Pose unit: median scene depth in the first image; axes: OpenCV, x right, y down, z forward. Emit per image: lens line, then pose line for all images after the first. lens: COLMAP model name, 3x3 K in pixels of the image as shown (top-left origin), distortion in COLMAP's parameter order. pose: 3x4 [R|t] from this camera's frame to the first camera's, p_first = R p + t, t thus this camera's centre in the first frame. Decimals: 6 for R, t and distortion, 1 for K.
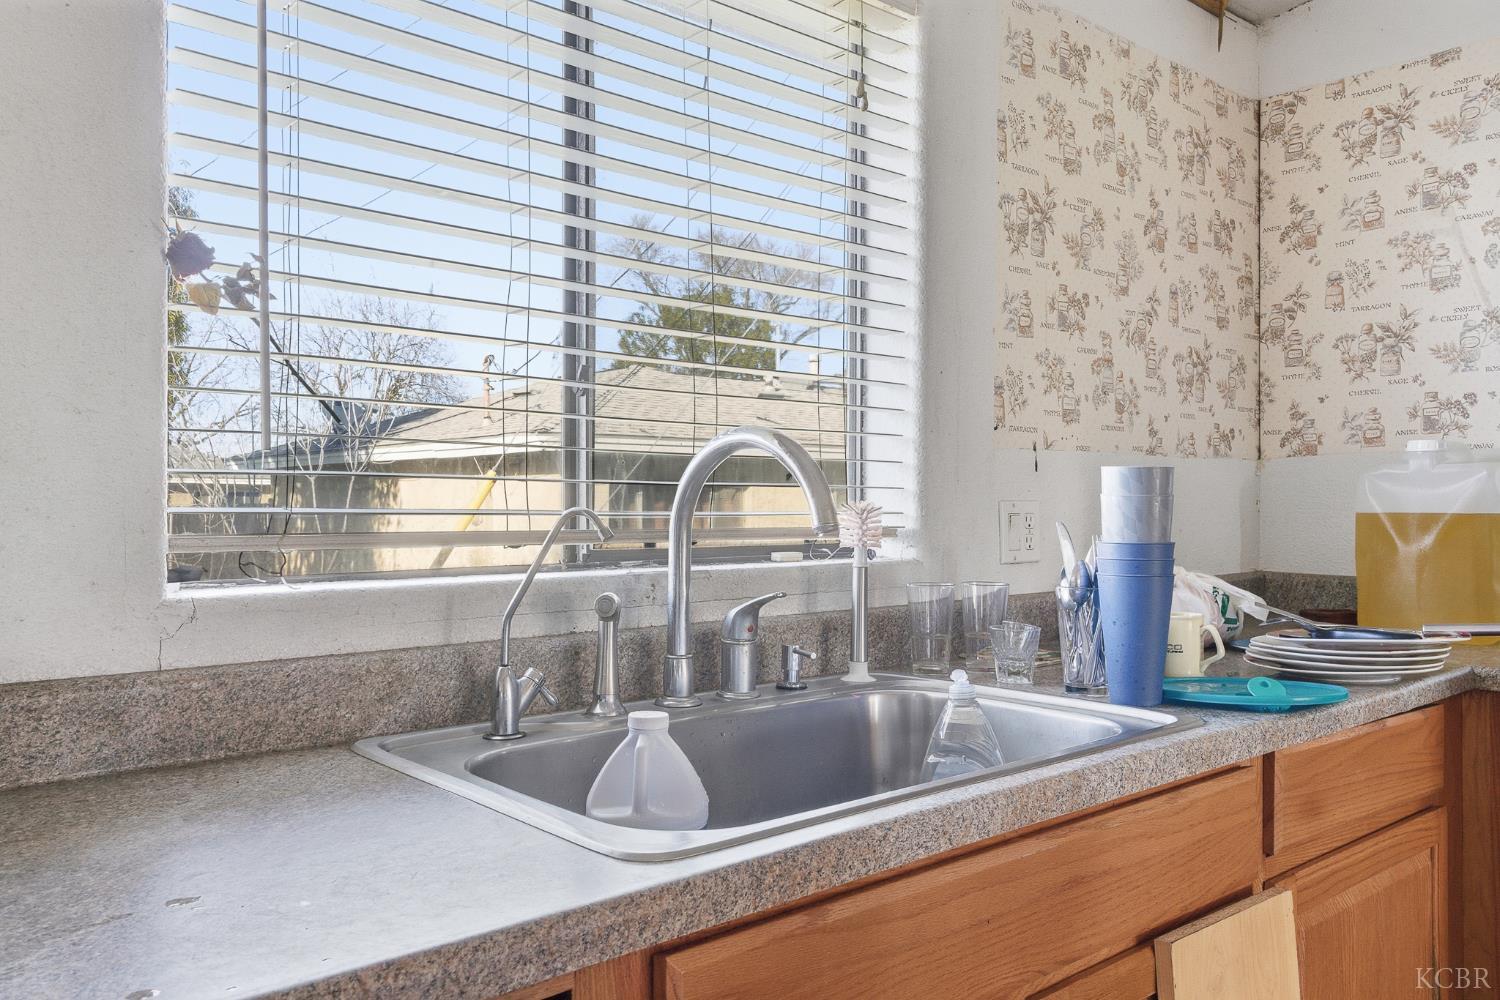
lens RADIAL K [[1138.1, 0, 750.0], [0, 1138.1, 500.0], [0, 0, 1]] dist [0.003569, 0.001991]
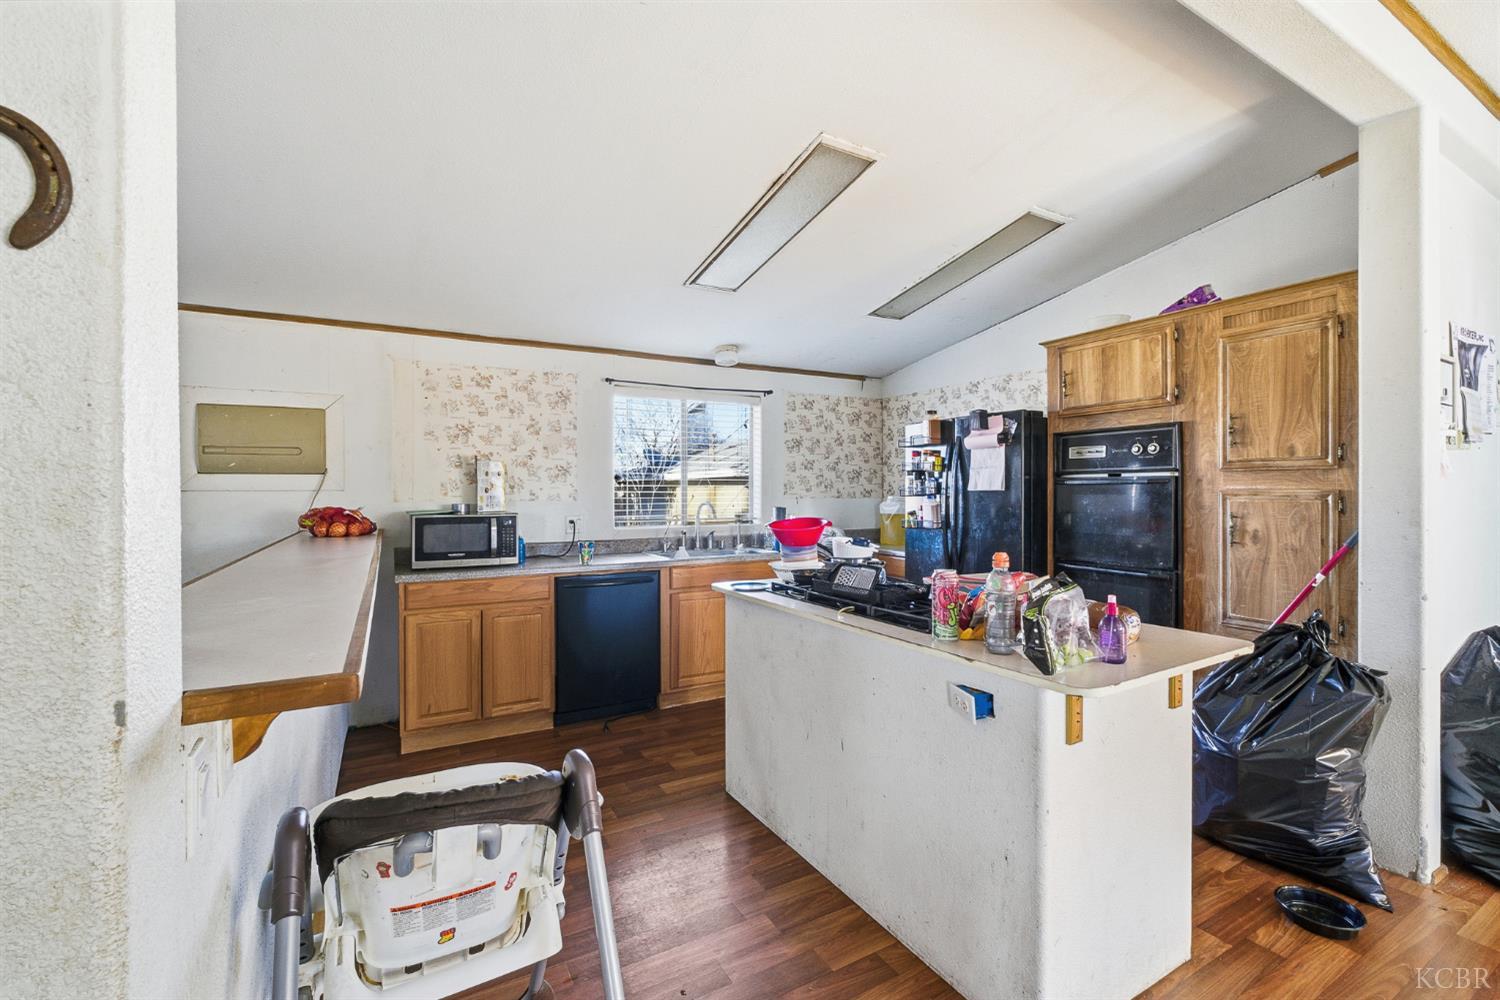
lens RADIAL K [[639.2, 0, 750.0], [0, 639.2, 500.0], [0, 0, 1]] dist [-0.002227, -0.000264]
pose [[0.979601, -0.002114, -0.200941, 0.495198], [0.005243, 0.999873, 0.015042, -0.067221], [0.200884, -0.015789, 0.979488, -1.221704]]
